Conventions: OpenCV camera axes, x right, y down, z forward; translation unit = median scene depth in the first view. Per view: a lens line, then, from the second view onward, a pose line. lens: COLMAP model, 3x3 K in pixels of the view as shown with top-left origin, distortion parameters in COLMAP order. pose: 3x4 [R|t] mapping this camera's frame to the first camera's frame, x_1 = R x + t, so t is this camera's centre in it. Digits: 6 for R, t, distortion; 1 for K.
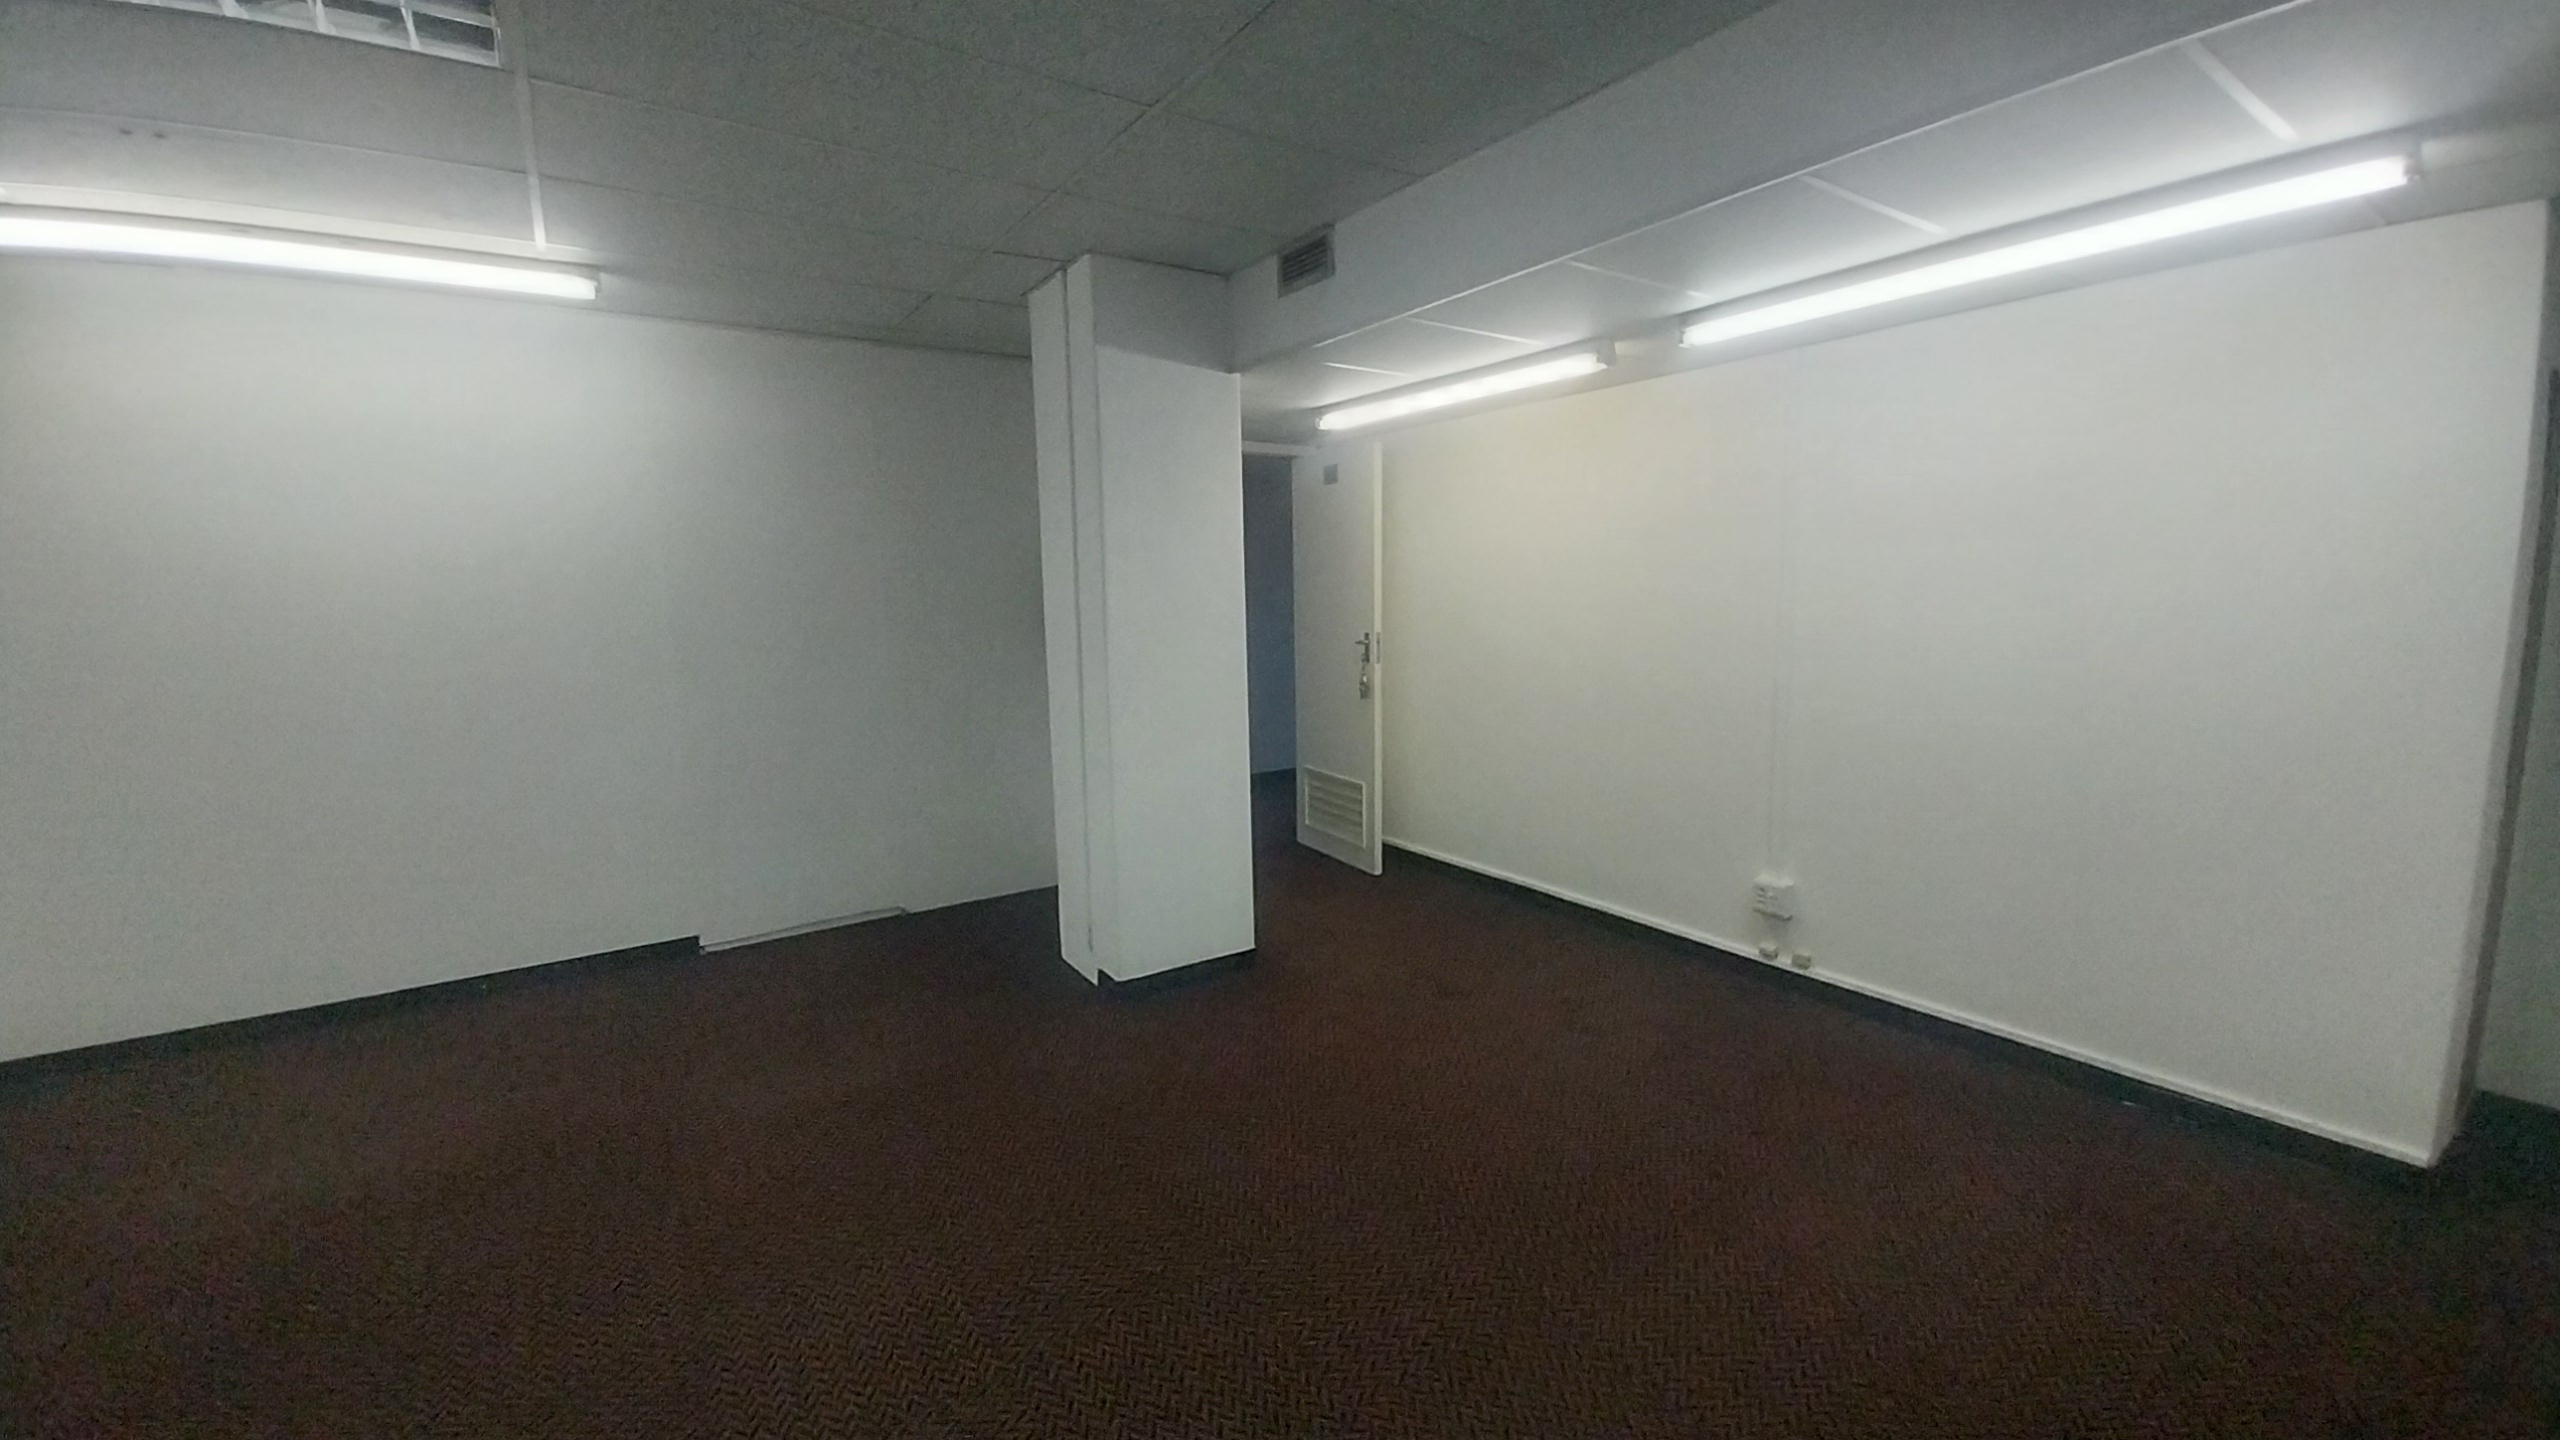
lens RADIAL K [[1032.3, 0, 1280.0], [0, 1032.3, 720.0], [0, 0, 1]] dist [-0.001003, -0.000293]
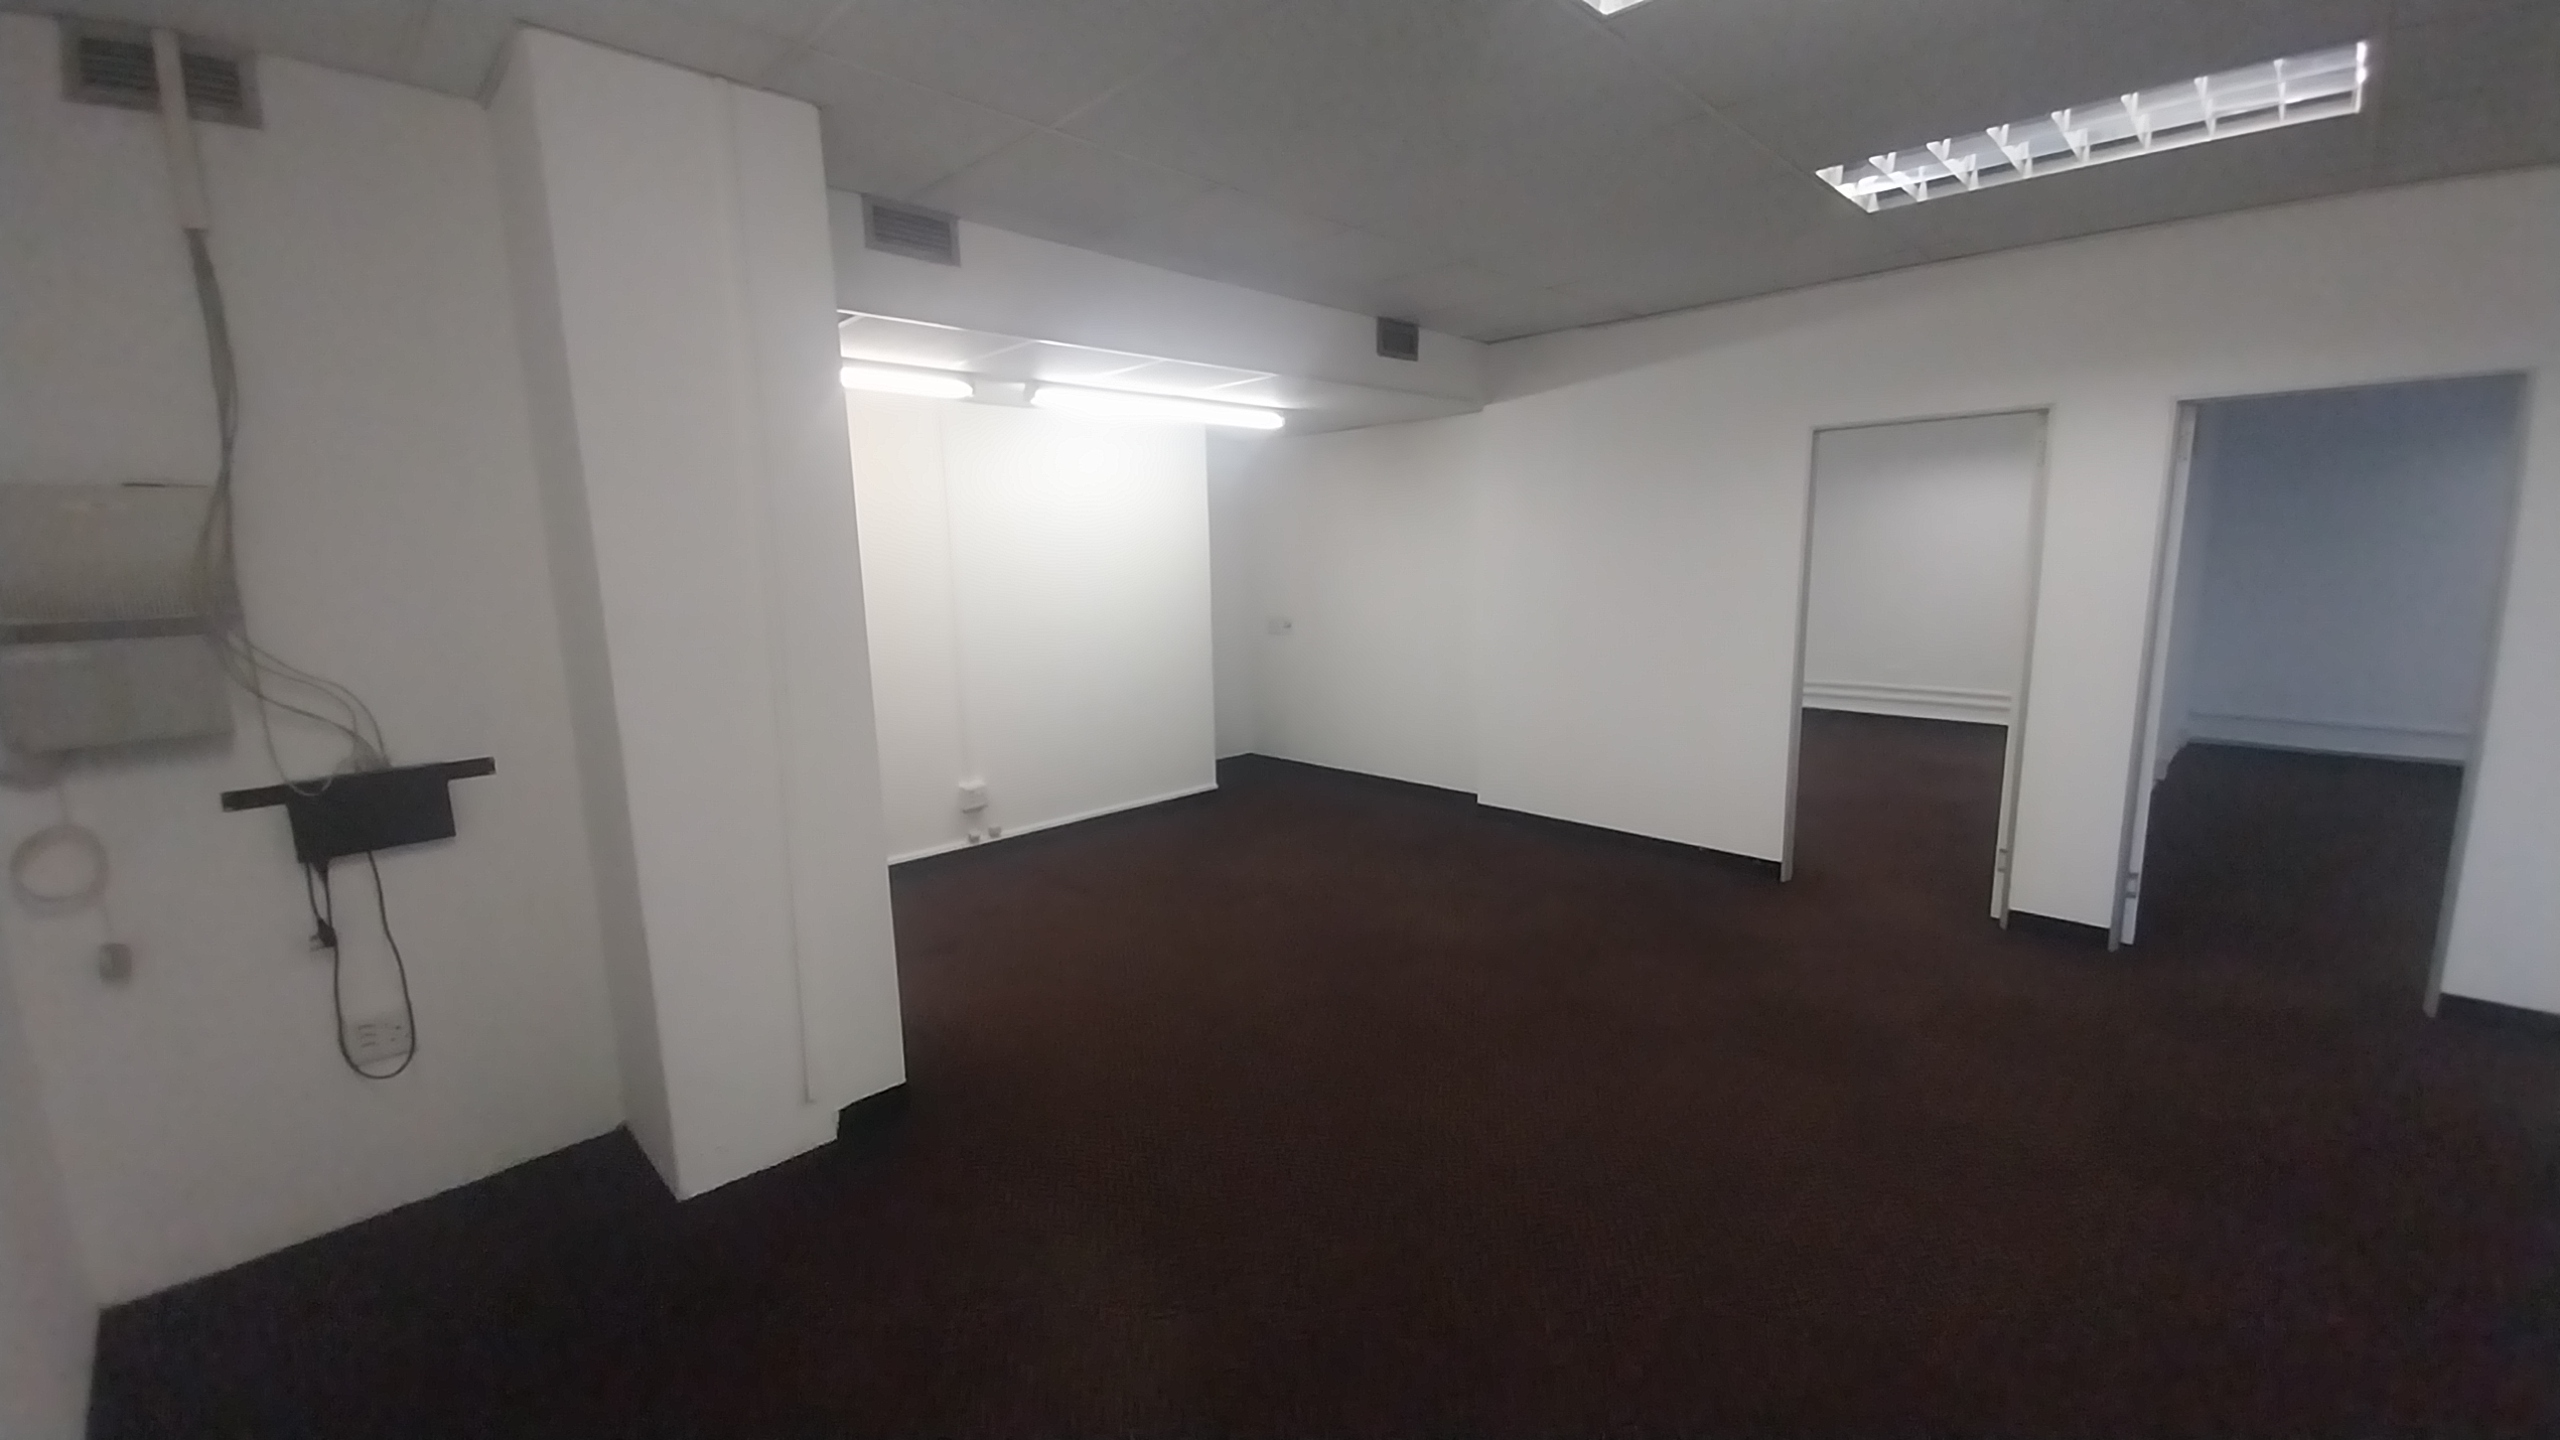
lens RADIAL K [[1032.3, 0, 1280.0], [0, 1032.3, 720.0], [0, 0, 1]] dist [-0.001003, -0.000293]
pose [[-0.202011, -0.133169, 0.970287, -0.955387], [0.149956, 0.974825, 0.165012, -0.097332], [-0.967835, 0.178834, -0.176956, 0.841957]]
